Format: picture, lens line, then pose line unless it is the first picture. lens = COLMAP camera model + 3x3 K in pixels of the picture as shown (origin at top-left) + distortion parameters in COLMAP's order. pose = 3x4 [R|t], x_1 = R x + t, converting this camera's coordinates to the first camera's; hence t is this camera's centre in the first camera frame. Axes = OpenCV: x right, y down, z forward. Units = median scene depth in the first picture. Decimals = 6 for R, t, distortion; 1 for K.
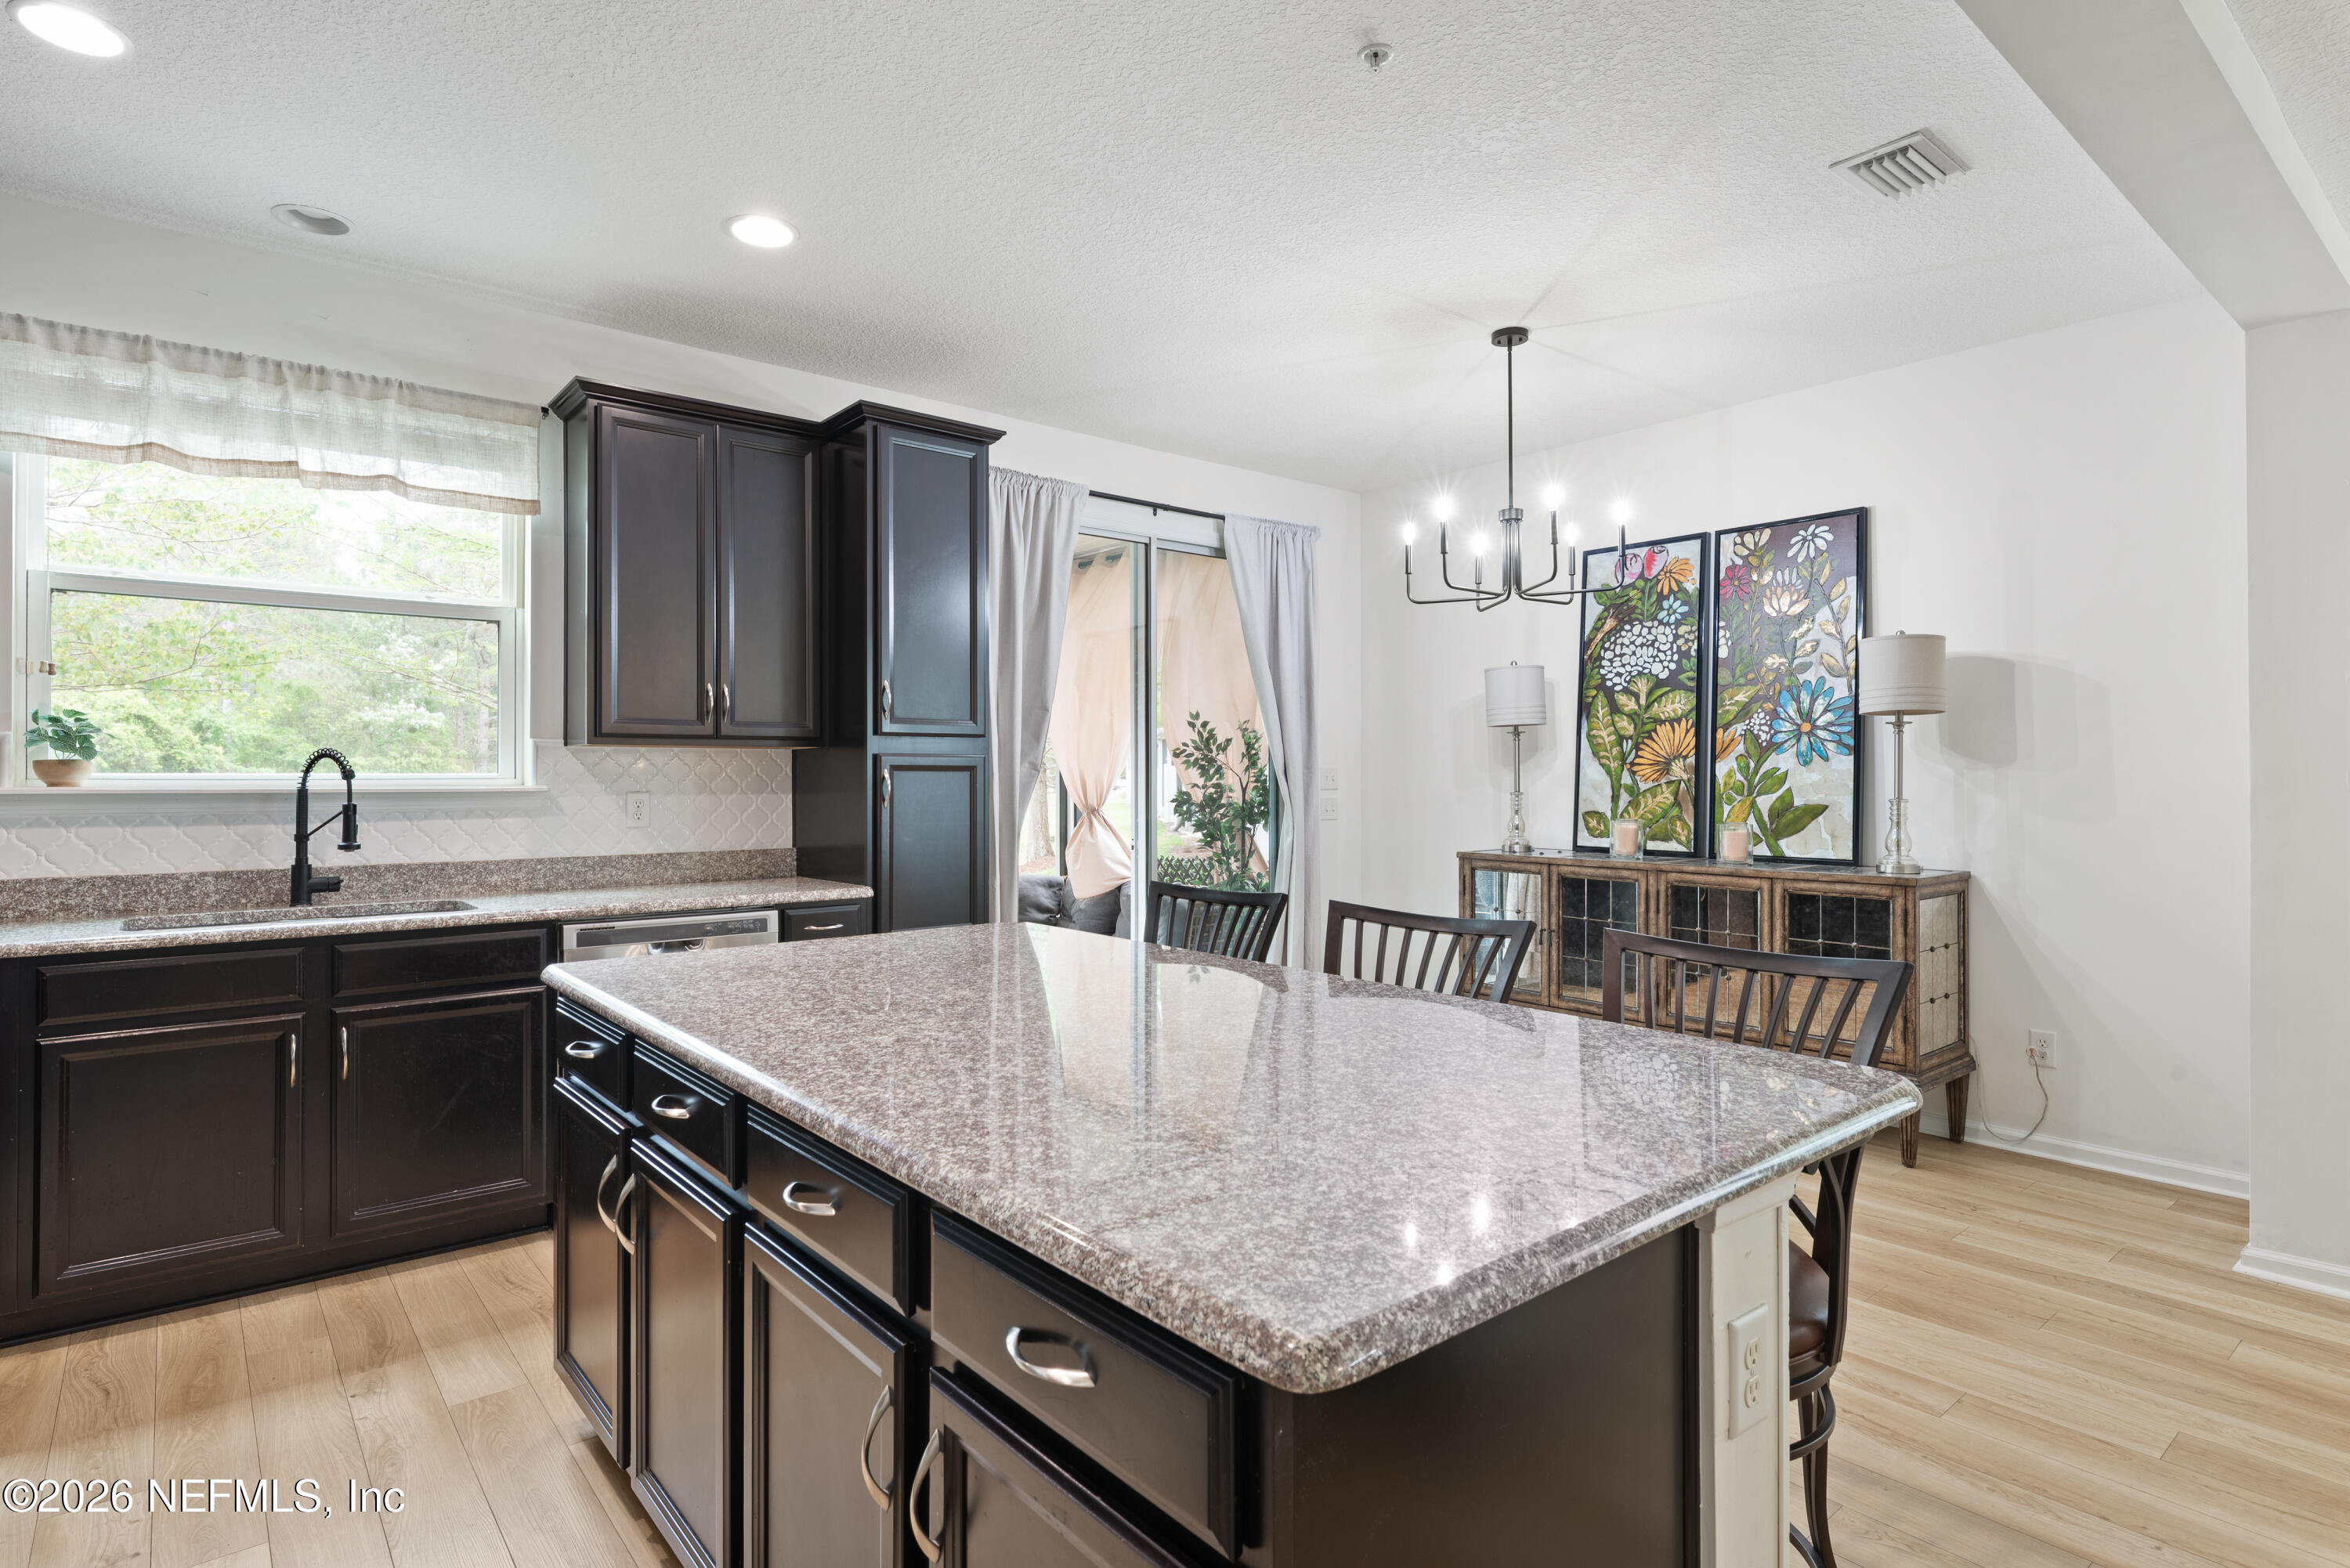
lens RADIAL K [[1204.9, 0, 1166.1], [0, 1204.9, 770.9], [0, 0, 1]] dist [-0.000064, 0.000356]
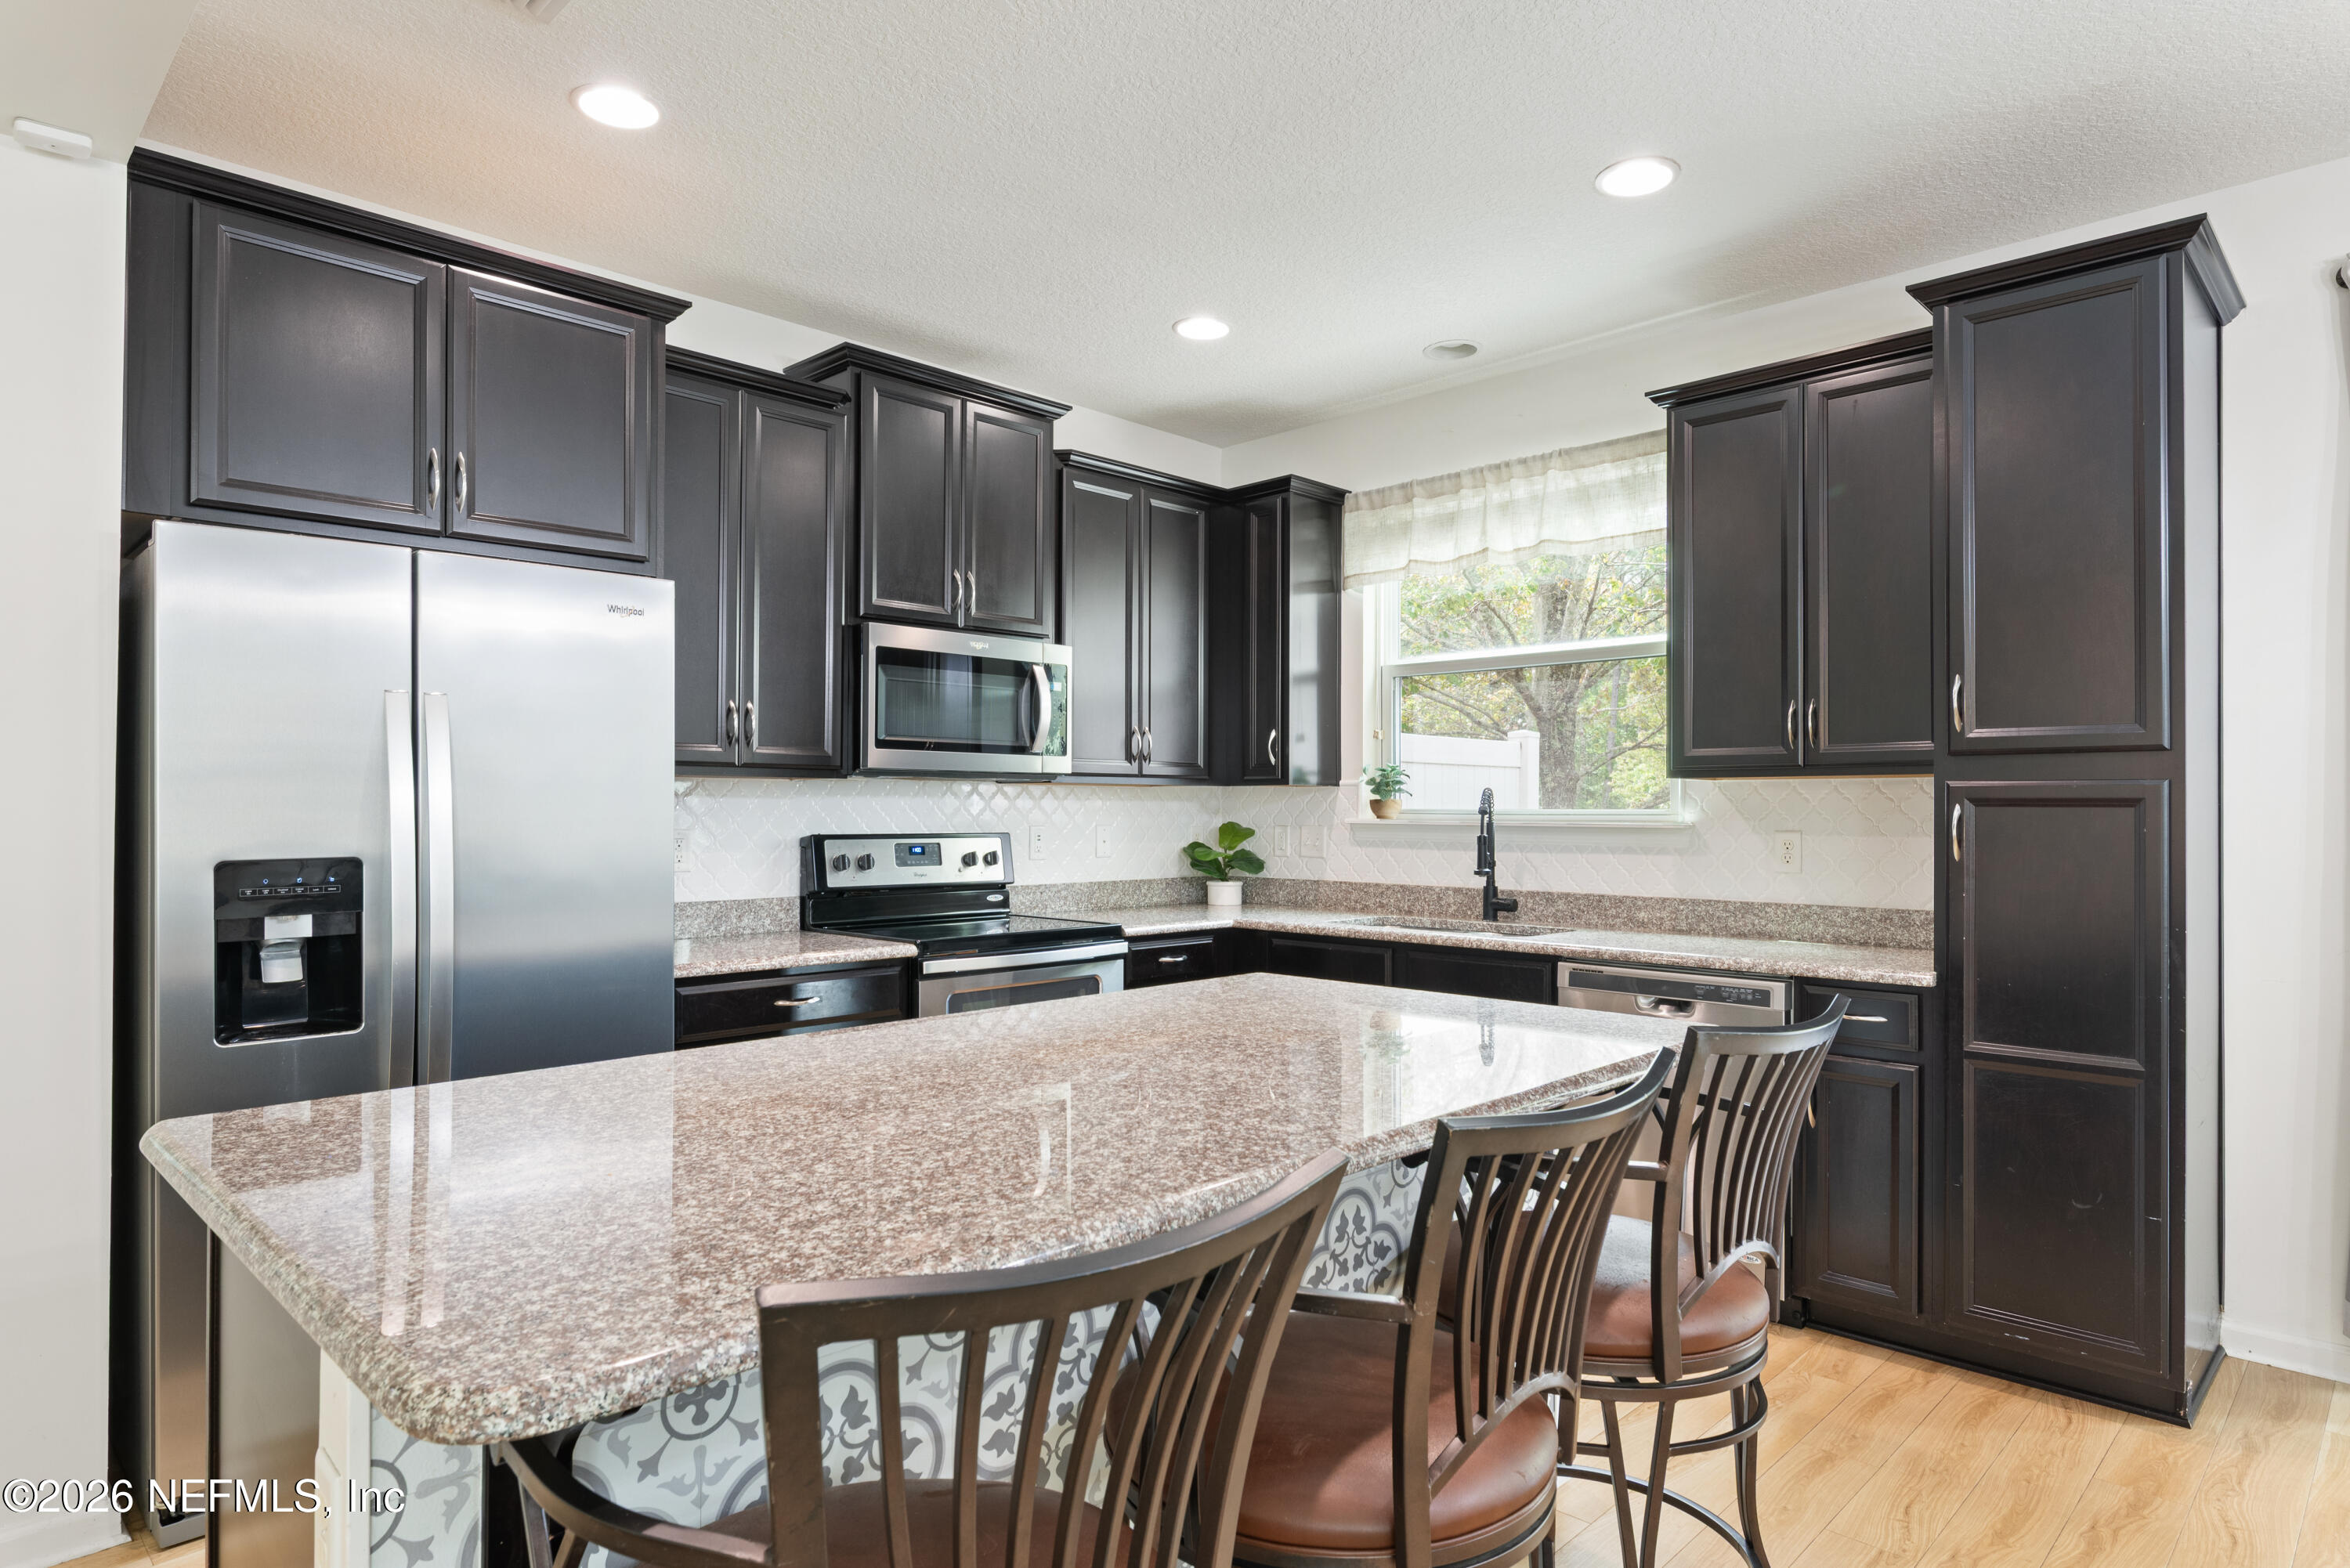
lens RADIAL K [[1321.8, 0, 1171.4], [0, 1321.8, 792.8], [0, 0, 1]] dist [-0.003786, 0.000260]
pose [[0.103719, -0.010439, -0.994552, 0.406066], [0.002565, 0.999944, -0.010228, -0.001194], [0.994603, -0.001490, 0.103740, 0.415230]]
